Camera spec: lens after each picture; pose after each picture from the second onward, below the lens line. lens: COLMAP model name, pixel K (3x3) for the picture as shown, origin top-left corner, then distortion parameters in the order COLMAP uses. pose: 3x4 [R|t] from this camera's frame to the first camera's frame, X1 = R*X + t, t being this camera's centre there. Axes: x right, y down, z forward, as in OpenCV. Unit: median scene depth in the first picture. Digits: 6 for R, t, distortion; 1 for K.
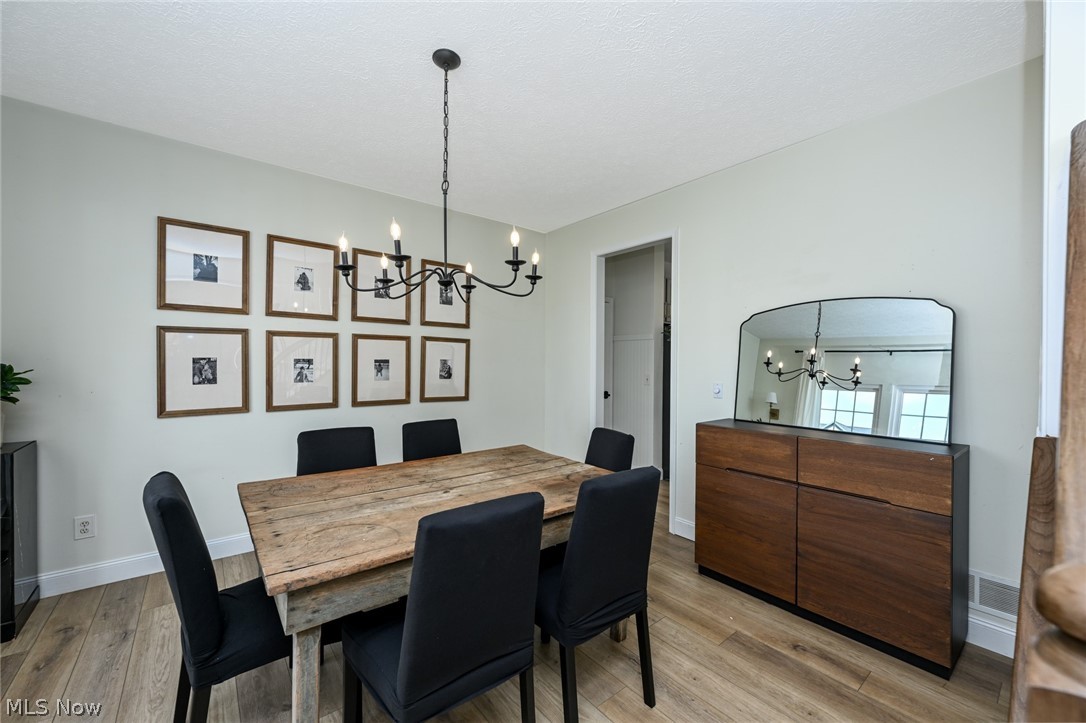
lens RADIAL K [[432.8, 0, 543.0], [0, 432.8, 361.5], [0, 0, 1]] dist [-0.001741, -0.000089]
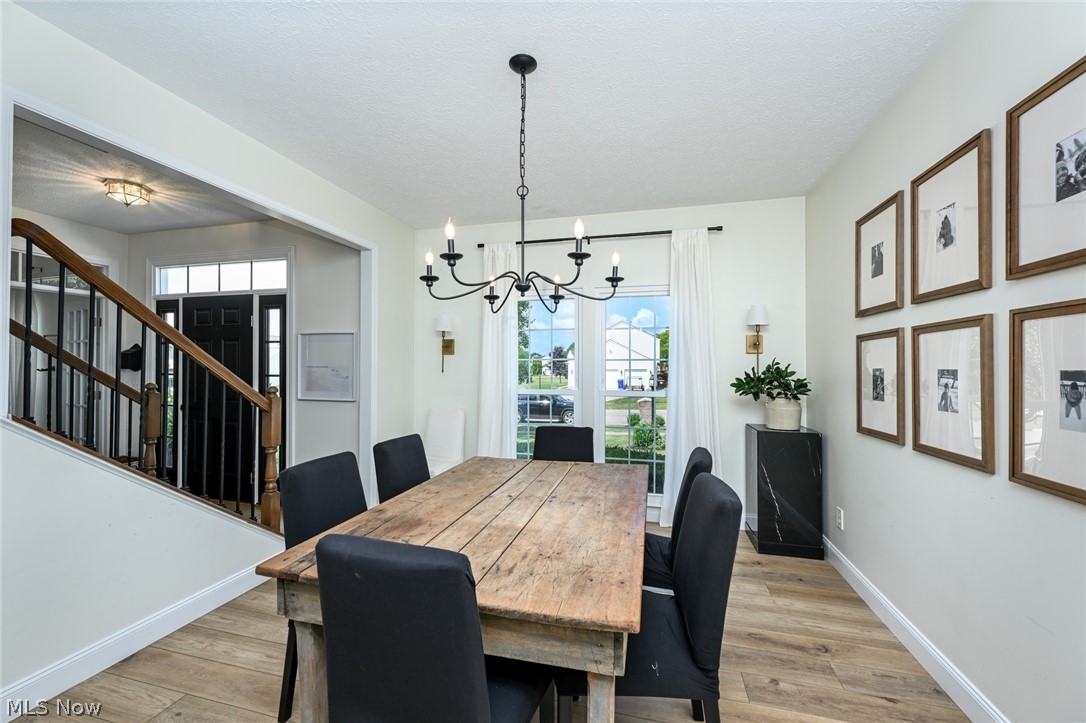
lens RADIAL K [[432.8, 0, 543.0], [0, 432.8, 361.5], [0, 0, 1]] dist [-0.001741, -0.000089]
pose [[-0.806318, -0.020490, -0.591127, 0.248451], [-0.014400, 0.999784, -0.015013, -0.000591], [0.591306, -0.003593, -0.806439, 1.445731]]
